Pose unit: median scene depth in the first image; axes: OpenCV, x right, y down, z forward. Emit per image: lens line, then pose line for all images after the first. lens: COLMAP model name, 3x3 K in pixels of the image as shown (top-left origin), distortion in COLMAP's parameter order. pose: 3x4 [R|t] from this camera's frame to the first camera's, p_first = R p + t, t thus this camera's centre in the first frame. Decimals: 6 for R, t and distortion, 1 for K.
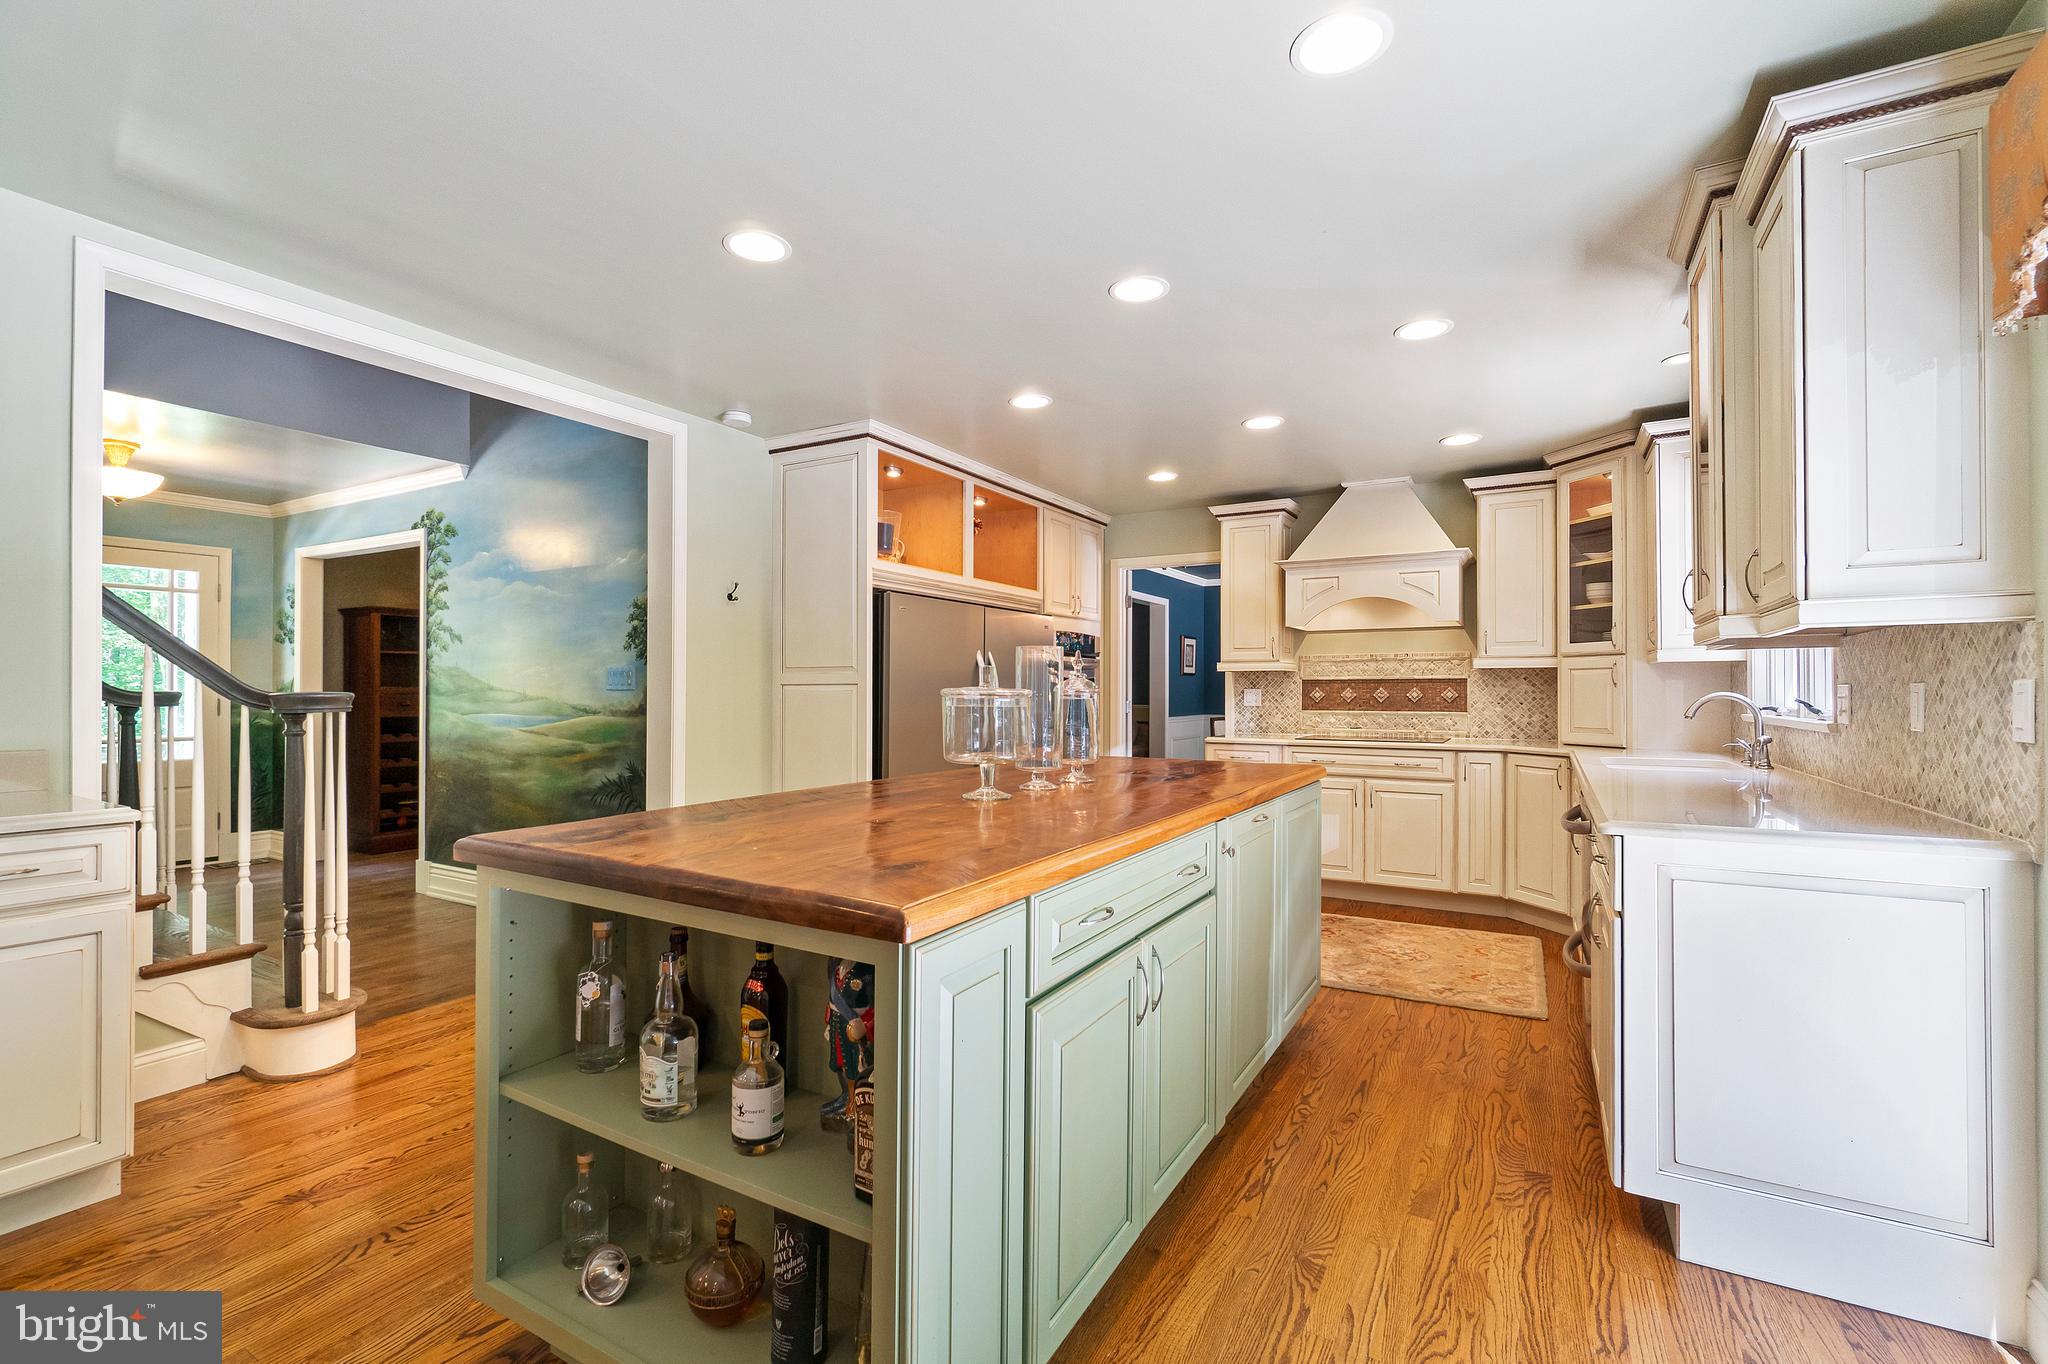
lens RADIAL K [[899.2, 0, 1021.6], [0, 899.2, 686.5], [0, 0, 1]] dist [0.000811, 0.000561]
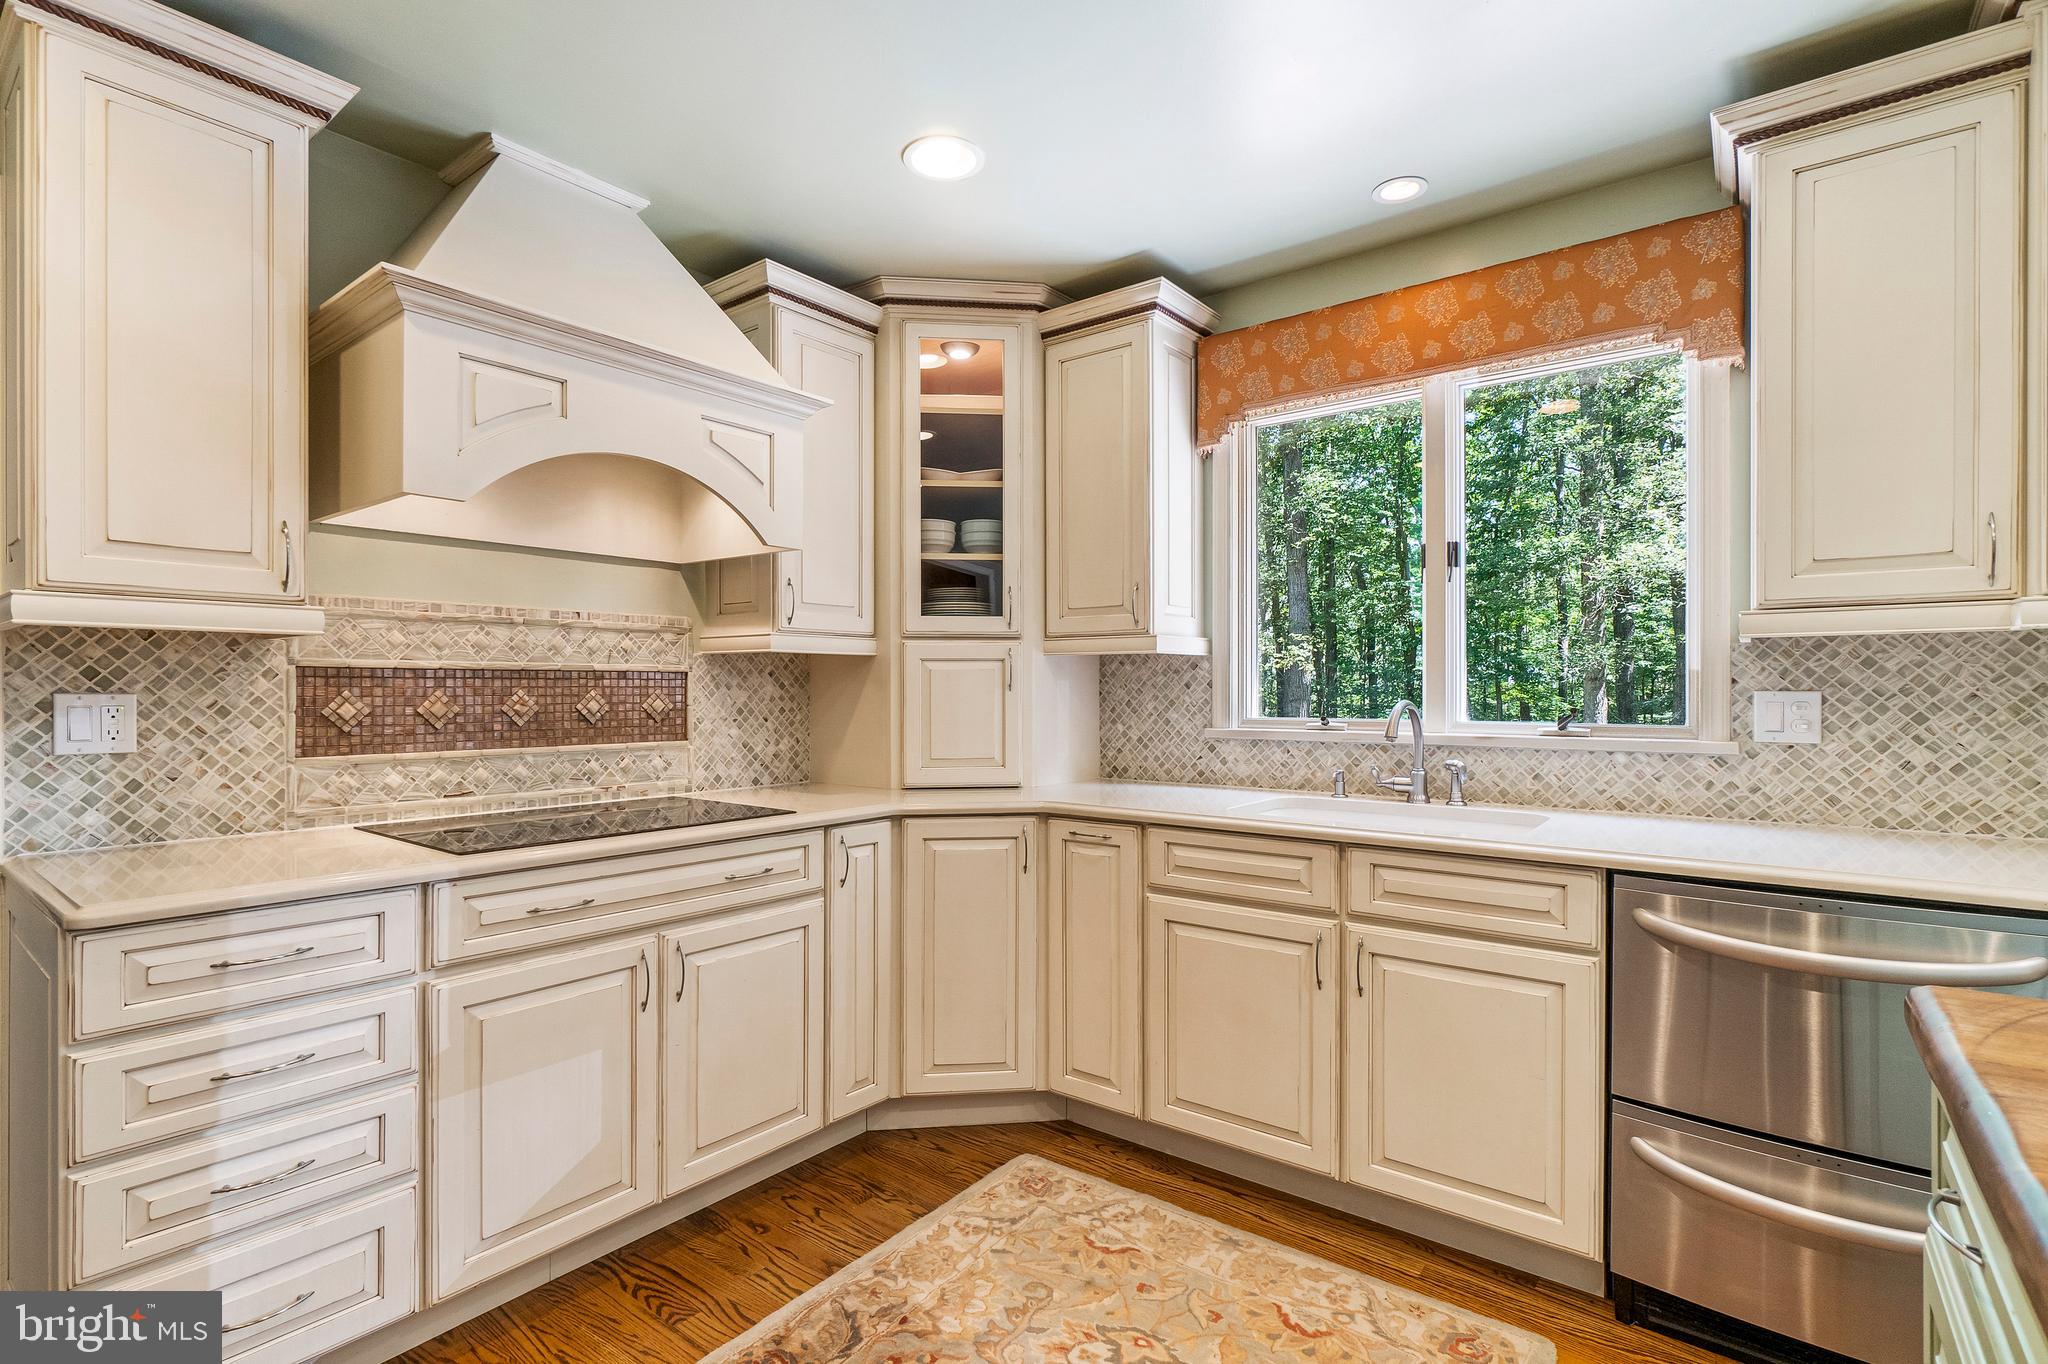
lens RADIAL K [[973.2, 0, 1005.9], [0, 973.2, 685.4], [0, 0, 1]] dist [0.000733, 0.000147]
pose [[0.148510, 0.005514, 0.988895, -0.005977], [-0.005344, 0.999974, -0.004774, 0.000169], [-0.988896, -0.004575, 0.148536, 0.758540]]
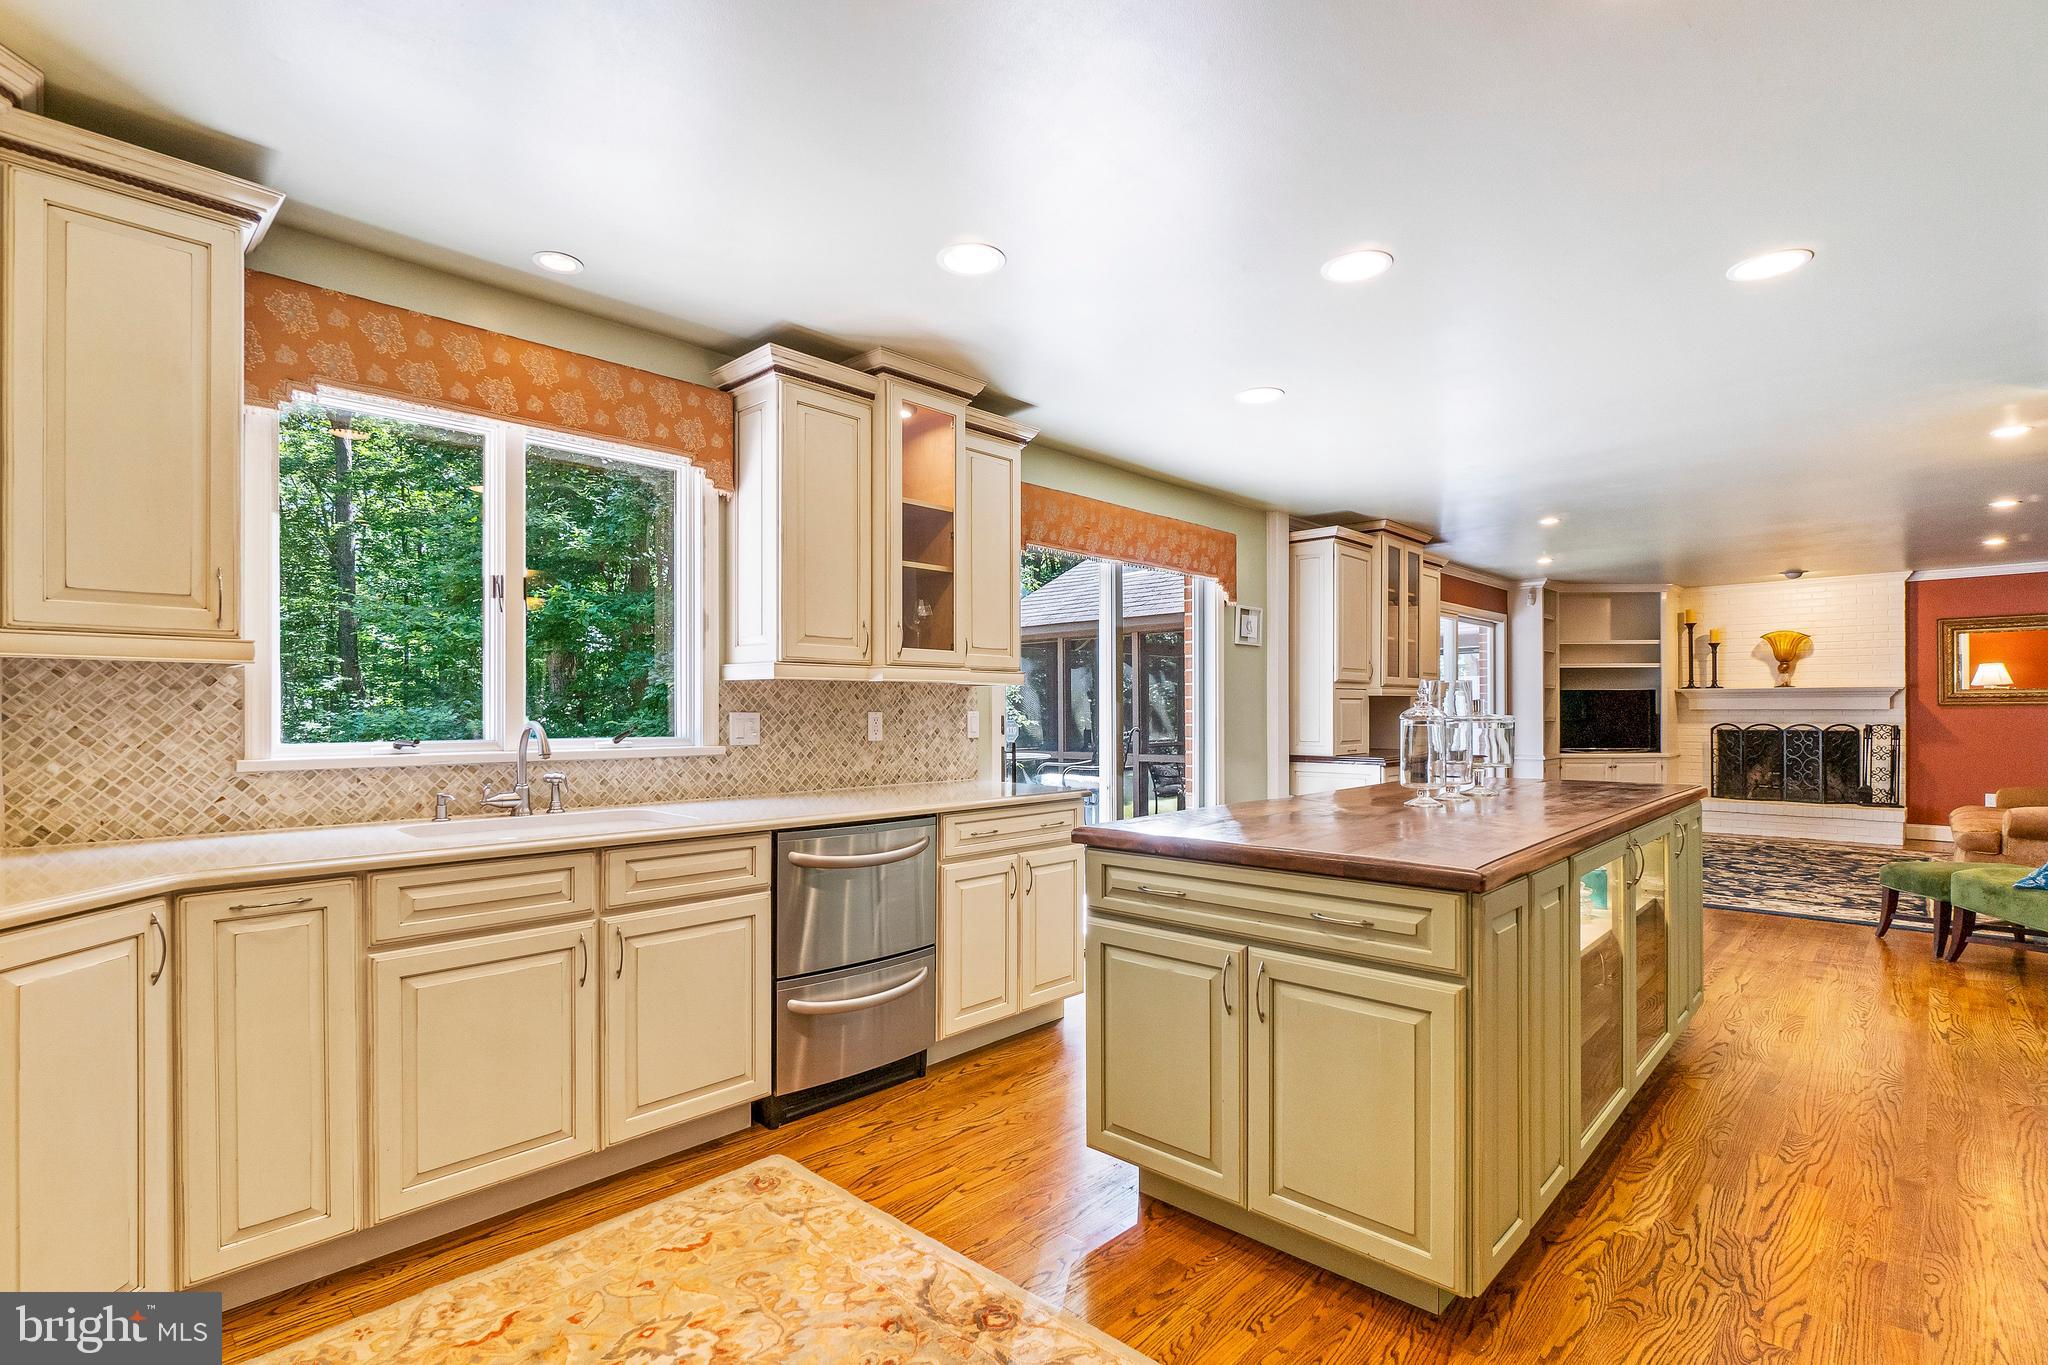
lens RADIAL K [[973.2, 0, 1002.7], [0, 973.2, 699.3], [0, 0, 1]] dist [0.000733, 0.000147]
pose [[-0.969173, 0.004687, 0.246338, 0.123958], [0.000275, 0.999839, -0.017941, 0.001871], [-0.246383, -0.017320, -0.969018, 1.080580]]
